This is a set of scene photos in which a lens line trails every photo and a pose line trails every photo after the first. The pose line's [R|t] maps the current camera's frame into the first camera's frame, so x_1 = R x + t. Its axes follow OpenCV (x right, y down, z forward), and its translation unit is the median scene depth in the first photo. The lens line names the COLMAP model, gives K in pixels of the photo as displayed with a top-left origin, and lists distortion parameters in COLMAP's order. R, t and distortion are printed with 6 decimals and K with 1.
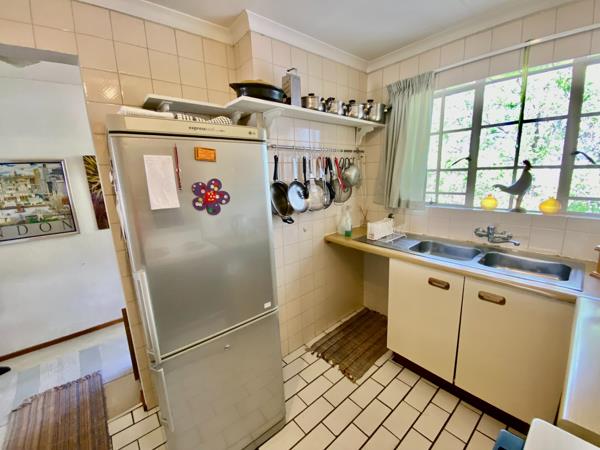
lens RADIAL K [[241.4, 0, 300.0], [0, 241.4, 225.0], [0, 0, 1]] dist [0.012726, -0.018471]
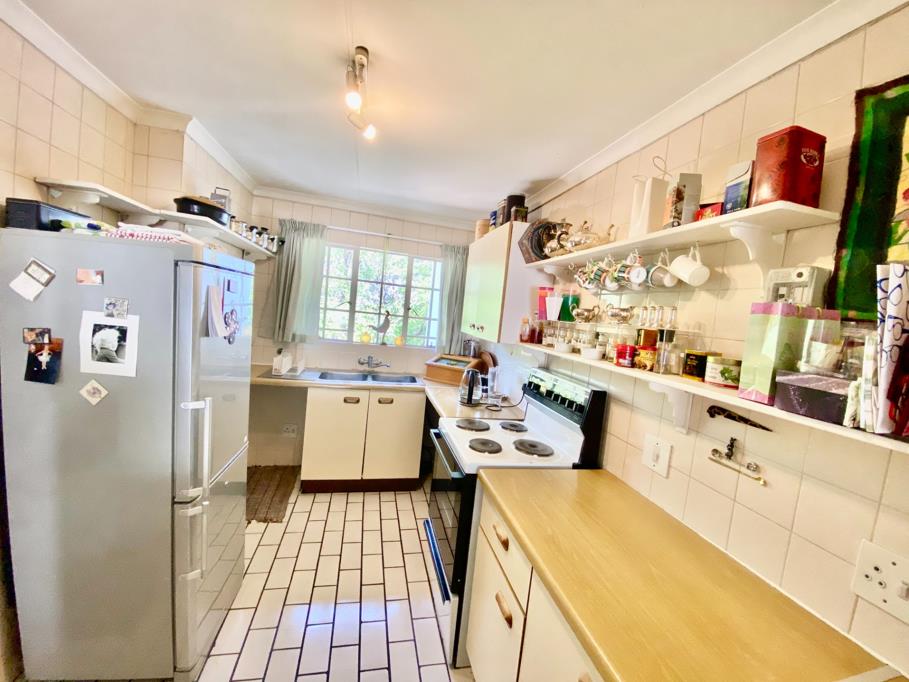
lens RADIAL K [[365.7, 0, 454.5], [0, 365.7, 341.0], [0, 0, 1]] dist [0.012726, -0.018471]
pose [[0.447719, 0.012533, 0.894087, -0.787765], [0.063957, 0.996892, -0.046001, 0.045300], [-0.891884, 0.077779, 0.445526, -0.321095]]
